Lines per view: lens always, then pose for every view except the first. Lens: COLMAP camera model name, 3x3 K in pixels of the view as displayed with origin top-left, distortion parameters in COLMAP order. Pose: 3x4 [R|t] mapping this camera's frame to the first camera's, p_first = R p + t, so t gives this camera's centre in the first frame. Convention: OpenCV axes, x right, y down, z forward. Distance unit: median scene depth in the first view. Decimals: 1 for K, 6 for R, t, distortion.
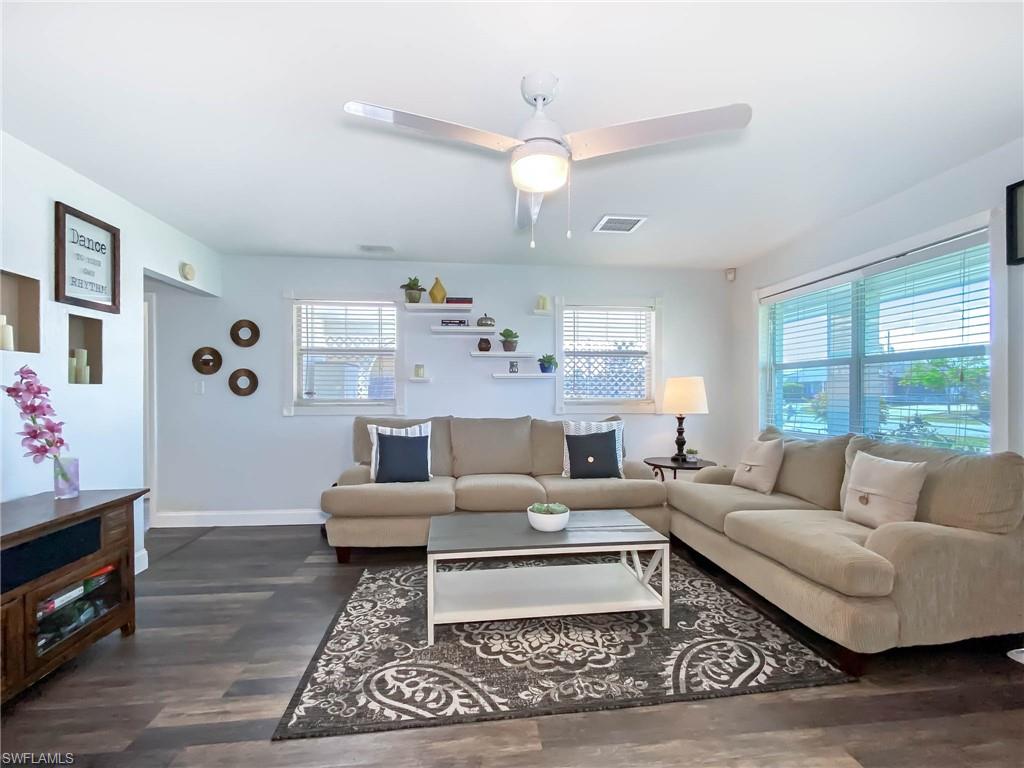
lens RADIAL K [[456.1, 0, 507.5], [0, 456.1, 391.0], [0, 0, 1]] dist [0.000493, 0.000018]
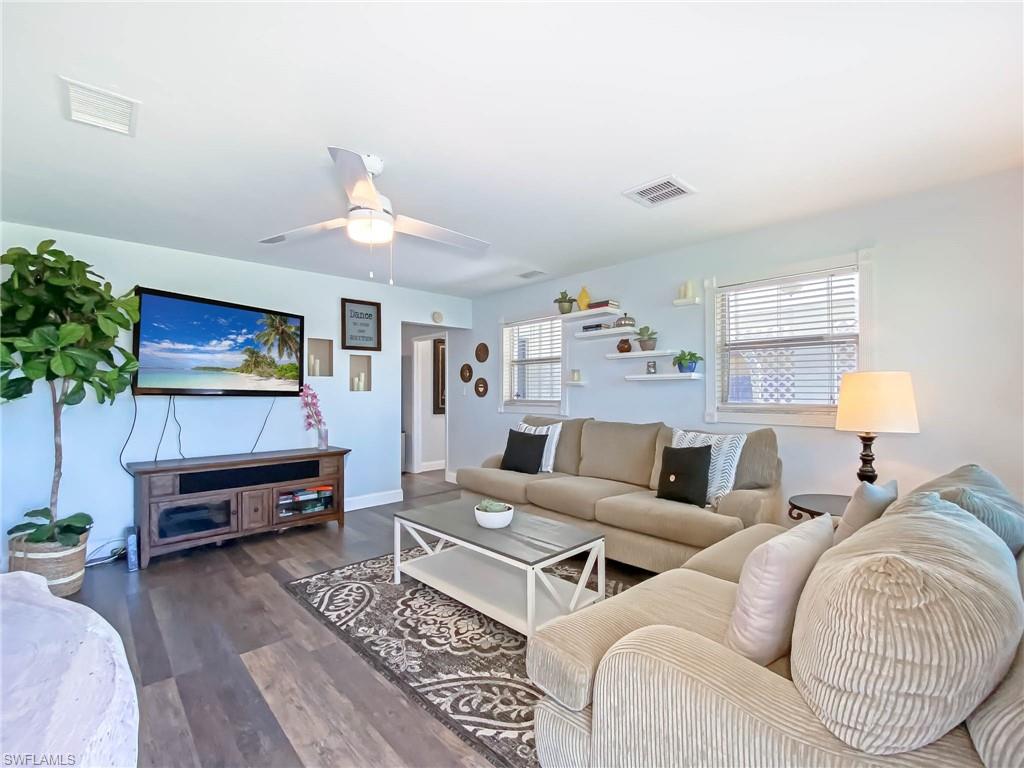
lens RADIAL K [[463.4, 0, 529.8], [0, 463.4, 385.5], [0, 0, 1]] dist [0.003564, 0.000230]
pose [[0.609985, -0.012481, -0.792314, 1.190041], [0.007228, 0.999922, -0.010187, -0.018014], [0.792380, 0.000488, 0.610028, 0.477169]]
